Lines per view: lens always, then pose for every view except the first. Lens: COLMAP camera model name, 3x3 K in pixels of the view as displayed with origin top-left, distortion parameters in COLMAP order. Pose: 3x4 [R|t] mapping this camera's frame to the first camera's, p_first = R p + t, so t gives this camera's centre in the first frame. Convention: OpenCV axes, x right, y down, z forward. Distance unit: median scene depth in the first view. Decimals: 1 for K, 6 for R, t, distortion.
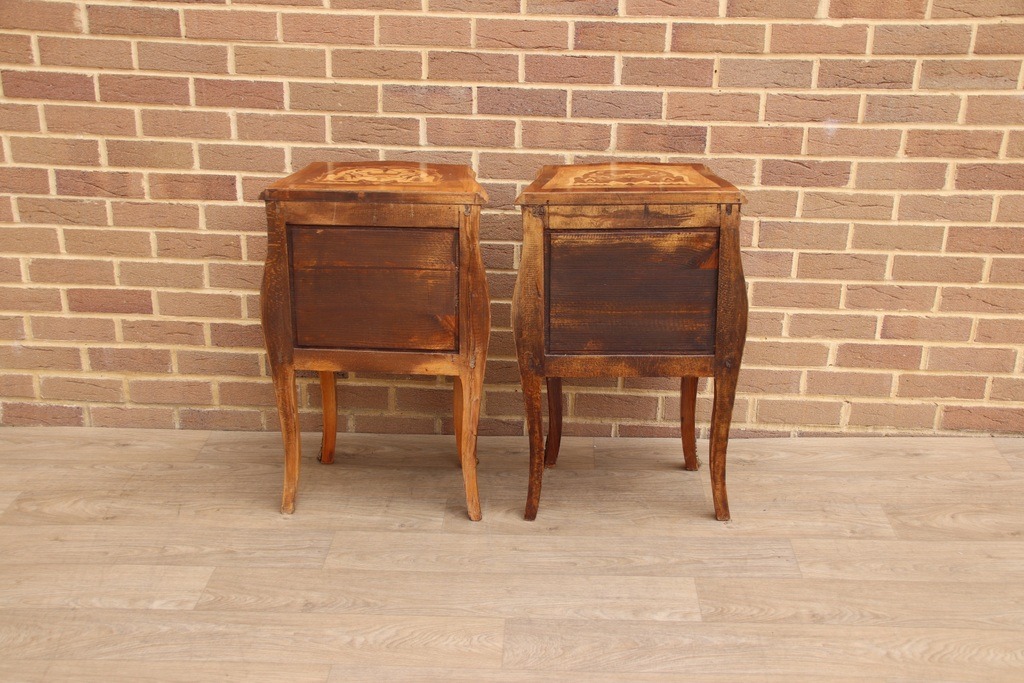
lens RADIAL K [[1225.1, 0, 511.5], [0, 1225.1, 357.7], [0, 0, 1]] dist [0.014256, 0.310243]
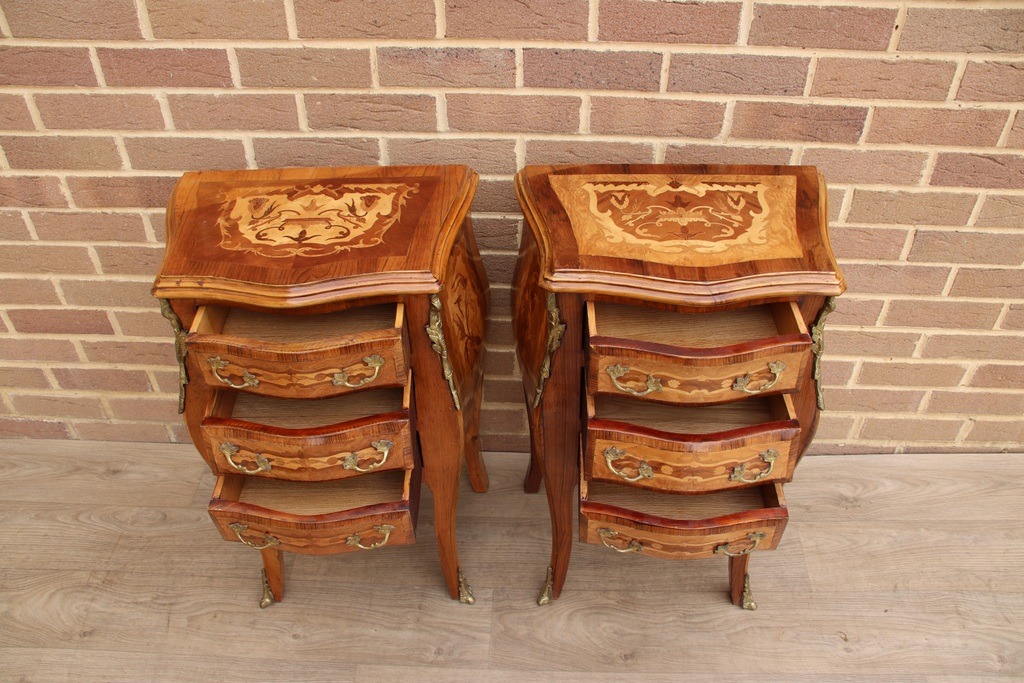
lens RADIAL K [[861.8, 0, 510.3], [0, 861.8, 352.6], [0, 0, 1]] dist [-0.149159, 0.143147]
pose [[0.999785, -0.015256, -0.014015, -0.030361], [0.019247, 0.934269, 0.356049, -0.226543], [0.007662, -0.356243, 0.934362, 0.520937]]
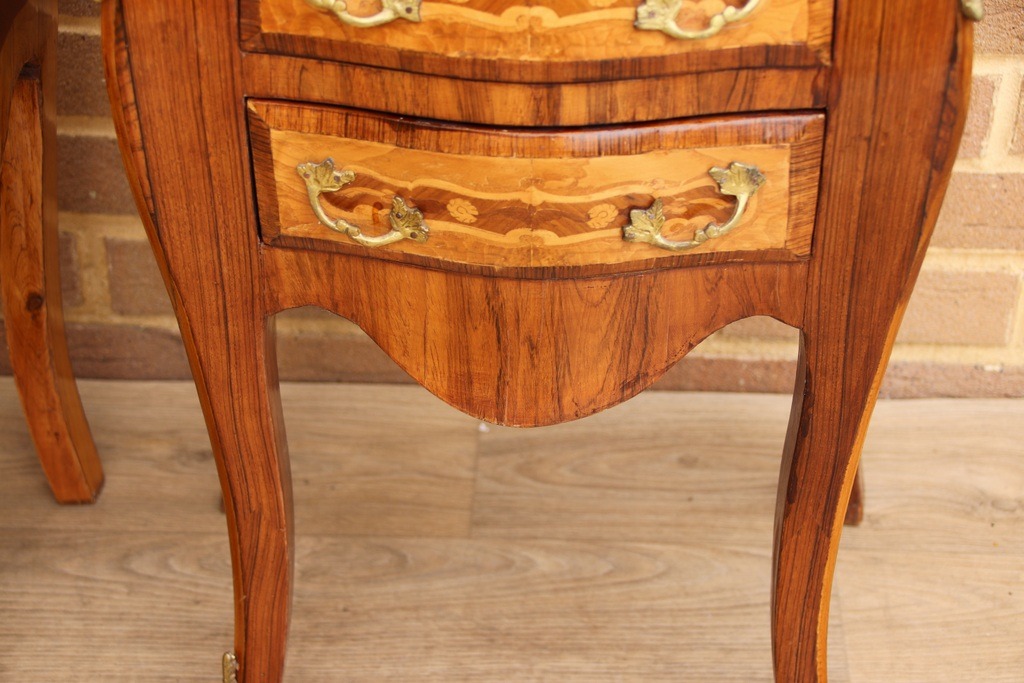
lens RADIAL K [[2254.4, 0, 511.7], [0, 2254.4, 378.1], [0, 0, 1]] dist [0.380004, 0.635490]
pose [[0.999834, 0.012945, -0.012829, 0.047859], [-0.009332, 0.968271, 0.249728, -0.085885], [0.015655, -0.249567, 0.968231, 0.529285]]
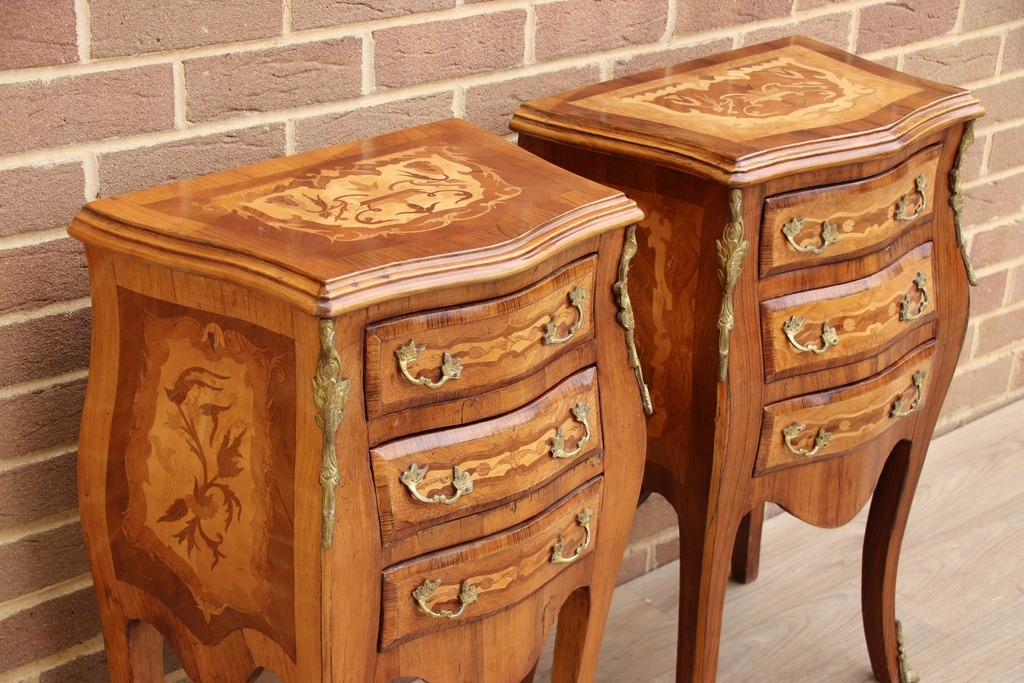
lens RADIAL K [[1878.7, 0, 513.6], [0, 1878.7, 366.5], [0, 0, 1]] dist [0.237456, 1.109149]
pose [[0.722652, -0.266818, 0.637638, -0.494040], [0.217147, 0.963423, 0.157043, -0.174930], [-0.656217, 0.024973, 0.754159, 0.457946]]
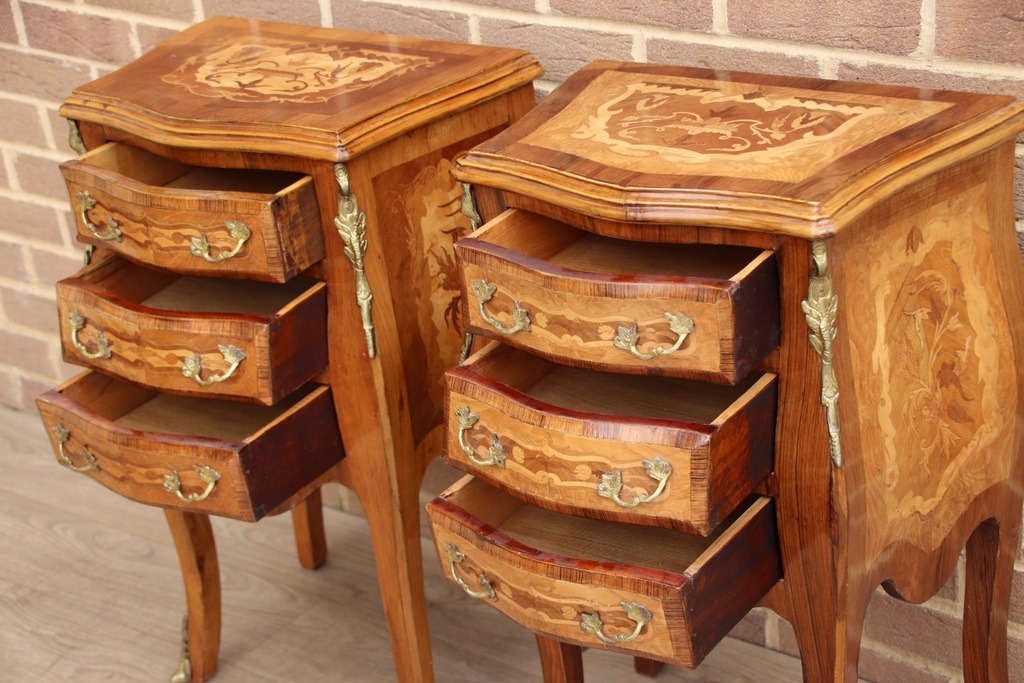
lens RADIAL K [[1878.7, 0, 513.6], [0, 1878.7, 366.5], [0, 0, 1]] dist [0.237456, 1.109149]
pose [[0.817147, 0.172469, -0.550022, 0.333387], [-0.101974, 0.982392, 0.156546, -0.153704], [0.567337, -0.071833, 0.820347, 0.402658]]
